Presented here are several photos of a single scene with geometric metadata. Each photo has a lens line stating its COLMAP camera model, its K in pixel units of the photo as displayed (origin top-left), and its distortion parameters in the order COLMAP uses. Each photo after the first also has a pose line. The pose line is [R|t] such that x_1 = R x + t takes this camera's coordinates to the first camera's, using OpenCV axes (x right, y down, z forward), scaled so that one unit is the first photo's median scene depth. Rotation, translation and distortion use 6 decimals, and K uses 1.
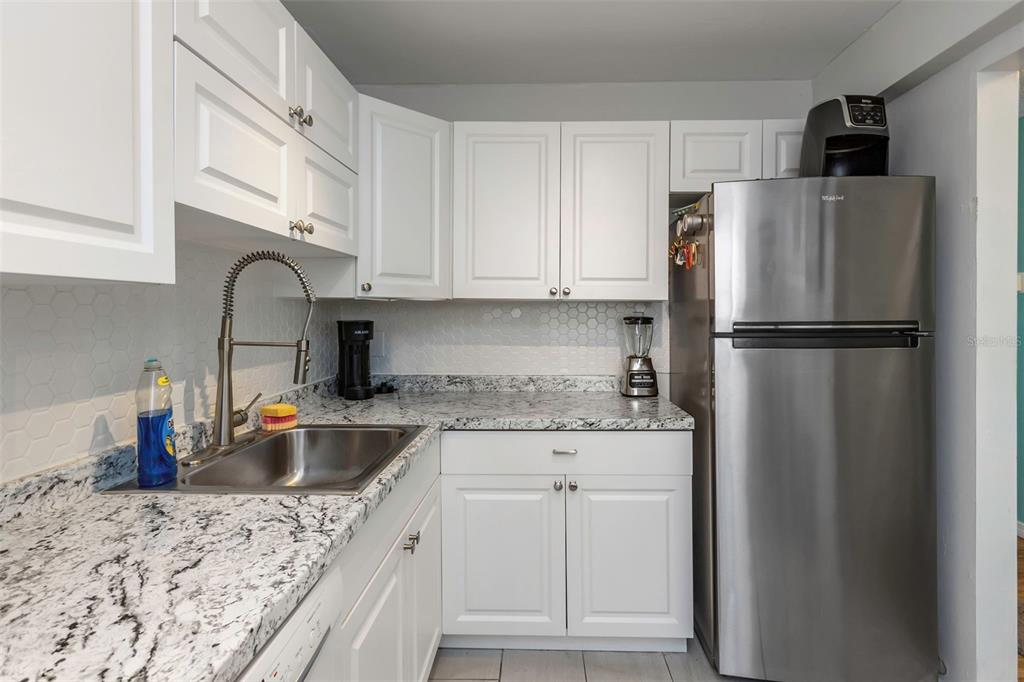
lens RADIAL K [[514.7, 0, 504.6], [0, 514.7, 314.5], [0, 0, 1]] dist [0.000842, -0.000050]
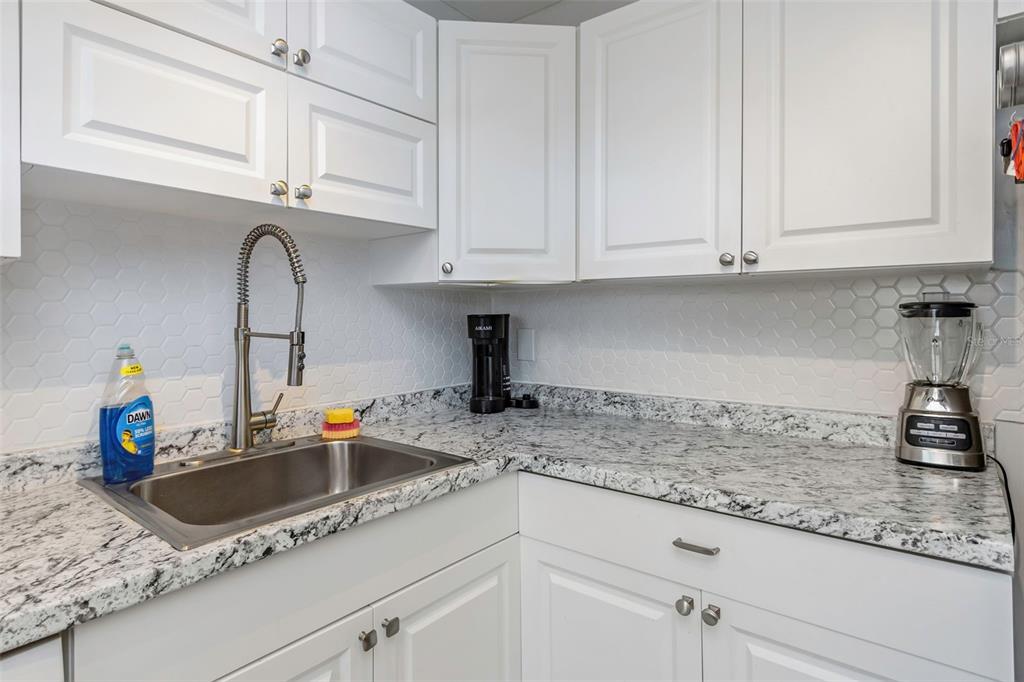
lens RADIAL K [[551.8, 0, 489.8], [0, 551.8, 315.7], [0, 0, 1]] dist [0.005394, -0.000698]
pose [[0.795490, -0.005256, -0.605944, 0.296709], [0.000999, 0.999972, -0.007362, 0.025903], [0.605966, 0.005252, 0.795473, 0.398522]]
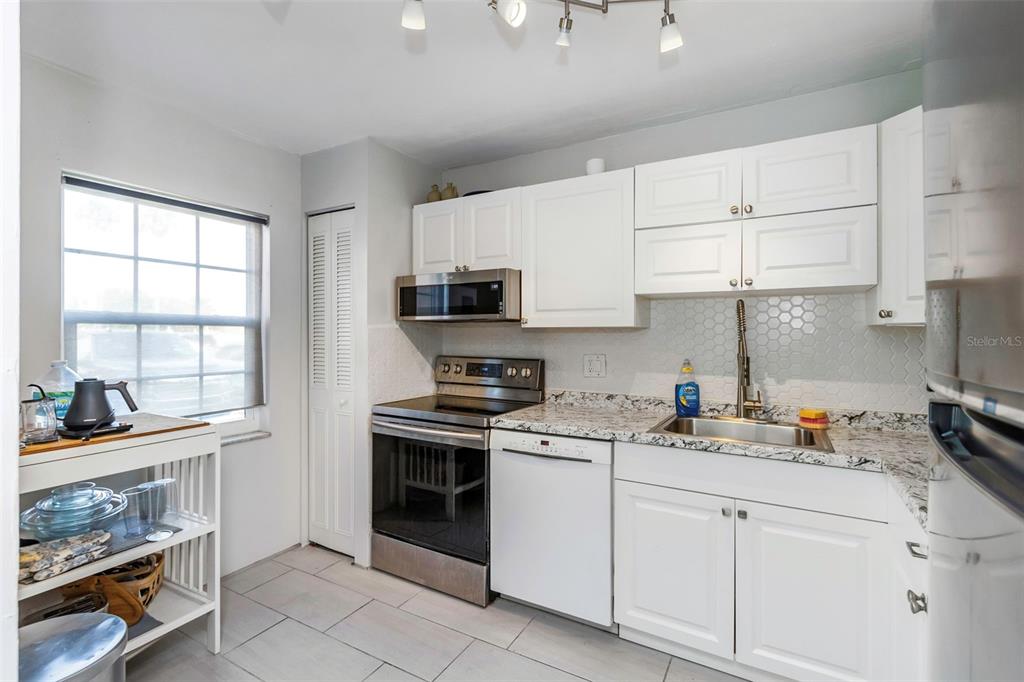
lens RADIAL K [[444.3, 0, 502.3], [0, 444.3, 336.6], [0, 0, 1]] dist [0.000553, -0.000279]
pose [[-0.474420, 0.001209, -0.880298, 0.868368], [-0.008464, 0.999947, 0.005935, -0.008197], [0.880258, 0.010267, -0.474384, 0.793327]]
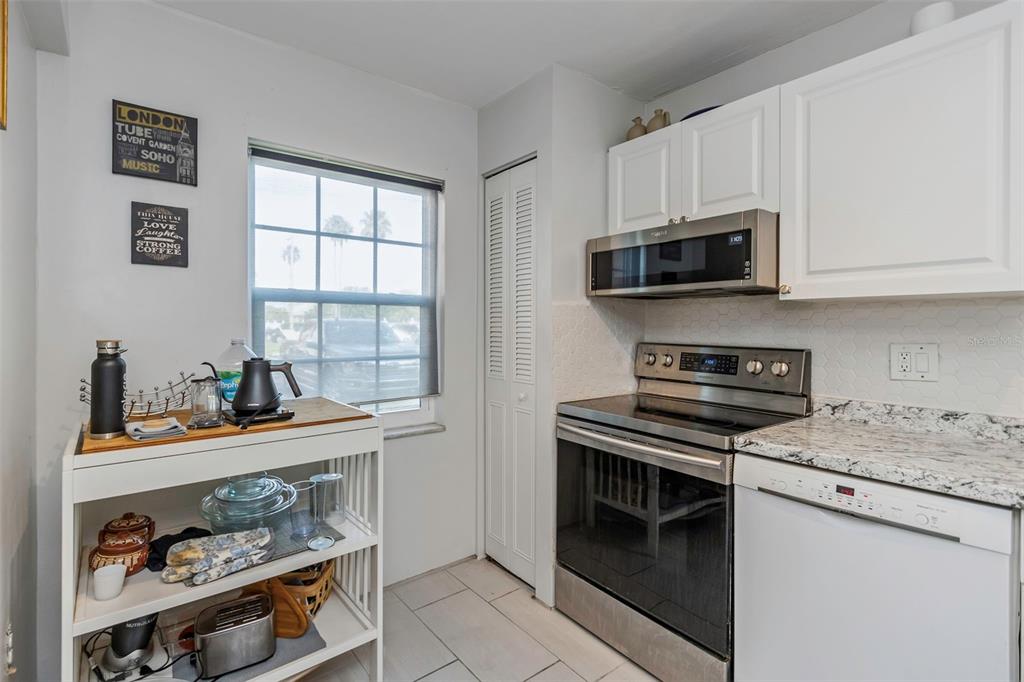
lens RADIAL K [[466.0, 0, 506.4], [0, 466.0, 327.0], [0, 0, 1]] dist [-0.000238, -0.000592]
pose [[-0.768083, 0.000175, -0.640350, 0.657311], [-0.008802, 0.999903, 0.010831, 0.021090], [0.640289, 0.013955, -0.768007, 0.562910]]
